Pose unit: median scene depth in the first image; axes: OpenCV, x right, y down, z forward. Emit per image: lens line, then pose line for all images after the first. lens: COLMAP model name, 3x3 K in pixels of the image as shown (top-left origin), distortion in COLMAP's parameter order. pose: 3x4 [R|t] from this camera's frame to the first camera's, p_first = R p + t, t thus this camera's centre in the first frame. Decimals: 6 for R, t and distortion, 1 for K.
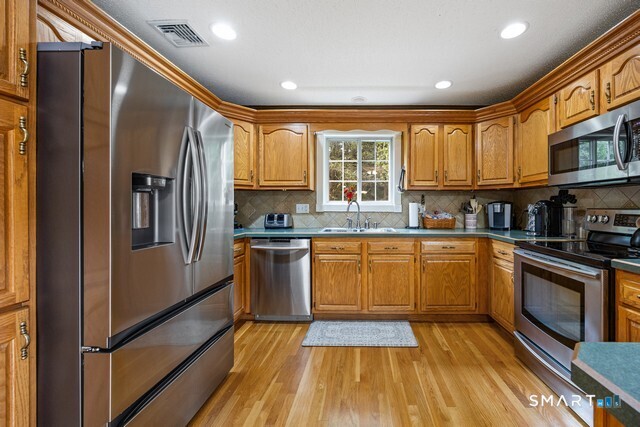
lens RADIAL K [[254.7, 0, 361.2], [0, 254.7, 206.6], [0, 0, 1]] dist [-0.011794, -0.000024]
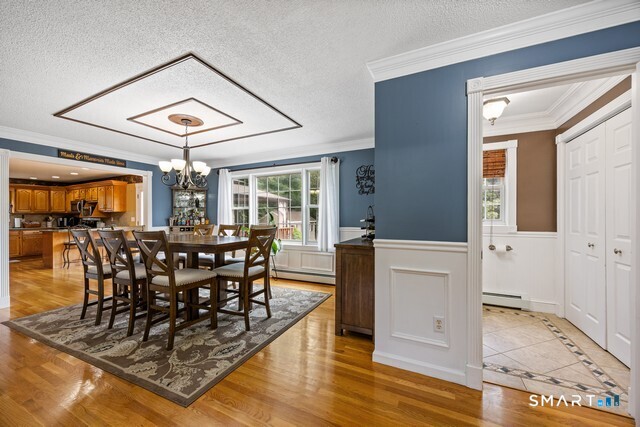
lens RADIAL K [[246.1, 0, 320.0], [0, 246.1, 213.5], [0, 0, 1]] dist [-0.000720, -0.000071]
pose [[0.437995, 0.000826, 0.898977, -0.812058], [0.005609, 0.999978, -0.003652, -0.039523], [-0.898960, 0.006642, 0.437980, -3.345880]]
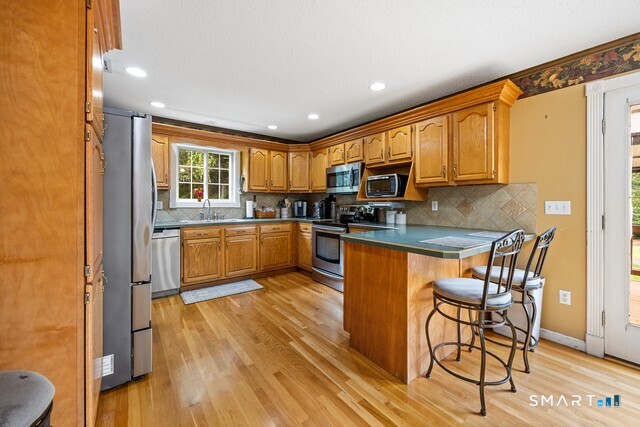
lens RADIAL K [[249.5, 0, 322.5], [0, 249.5, 206.6], [0, 0, 1]] dist [-0.002002, 0.000074]
pose [[0.787680, -0.009505, 0.616011, -0.404167], [-0.000570, 0.999869, 0.016157, -0.005776], [-0.616084, -0.013077, 0.787572, -0.439739]]
